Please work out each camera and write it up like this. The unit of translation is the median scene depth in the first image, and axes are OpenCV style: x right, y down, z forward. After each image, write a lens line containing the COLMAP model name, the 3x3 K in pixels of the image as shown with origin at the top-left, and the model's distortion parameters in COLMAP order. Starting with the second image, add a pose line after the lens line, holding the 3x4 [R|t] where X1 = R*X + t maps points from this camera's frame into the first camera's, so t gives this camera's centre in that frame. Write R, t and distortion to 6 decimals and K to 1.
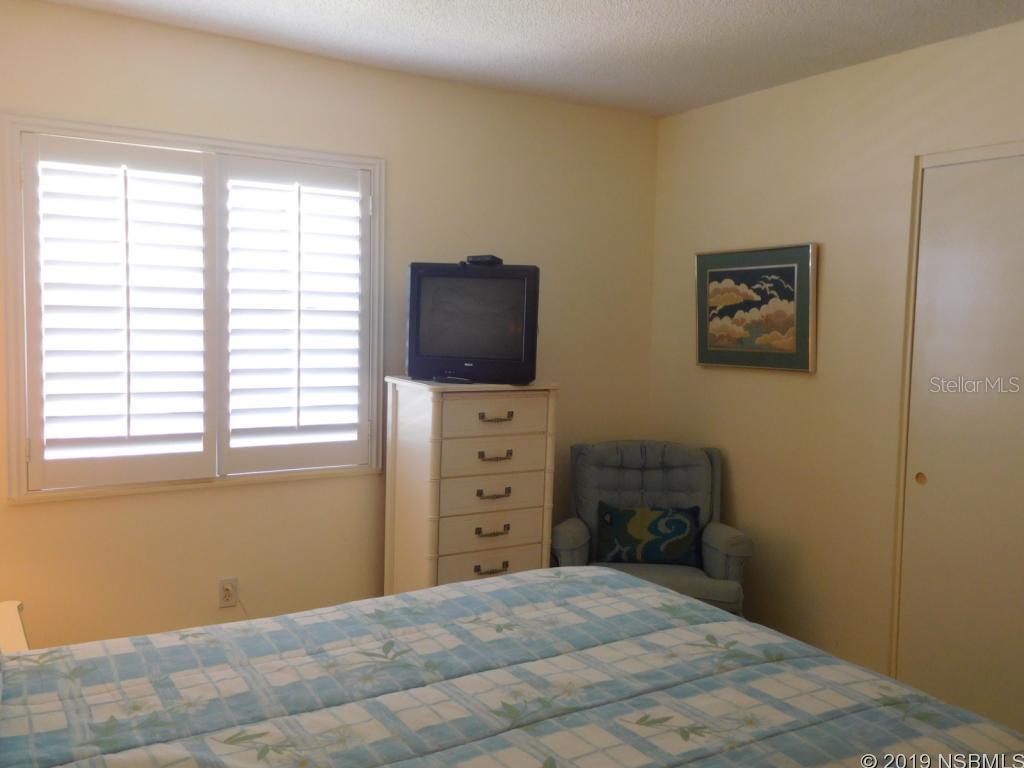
lens RADIAL K [[889.1, 0, 520.5], [0, 889.1, 384.6], [0, 0, 1]] dist [0.008708, 0.008339]
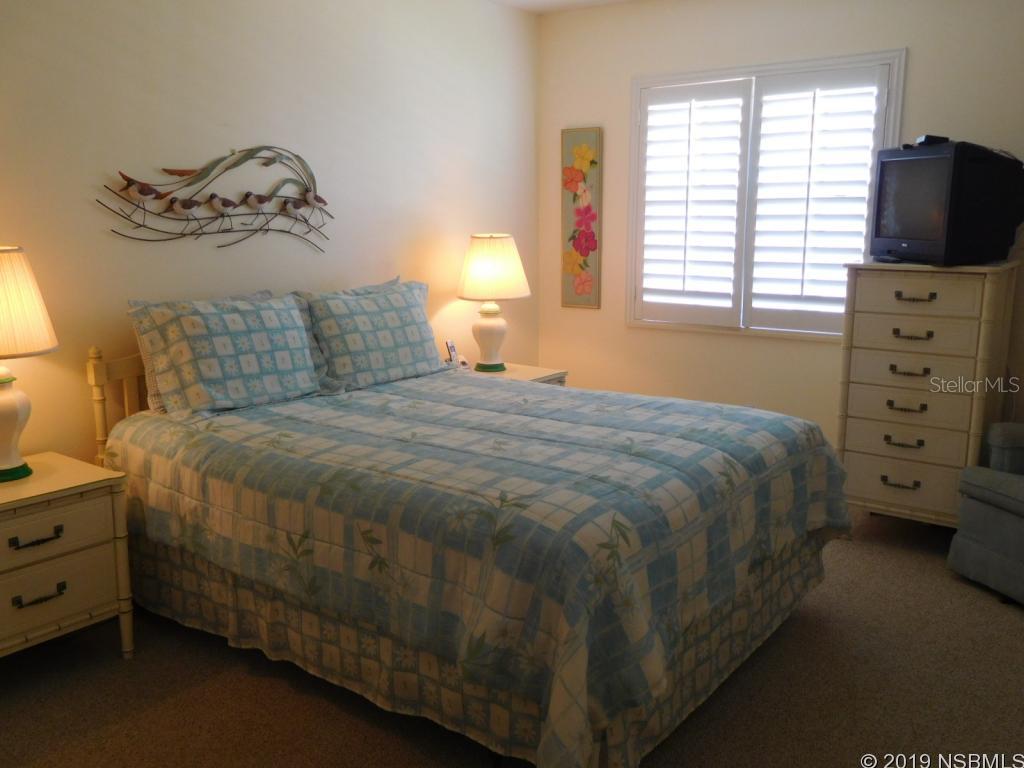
lens RADIAL K [[889.1, 0, 520.5], [0, 889.1, 384.6], [0, 0, 1]] dist [0.008708, 0.008339]
pose [[0.380750, 0.154756, -0.911636, 0.803128], [-0.055441, 0.987943, 0.144554, 0.013806], [0.923014, -0.004497, 0.384739, 0.191279]]
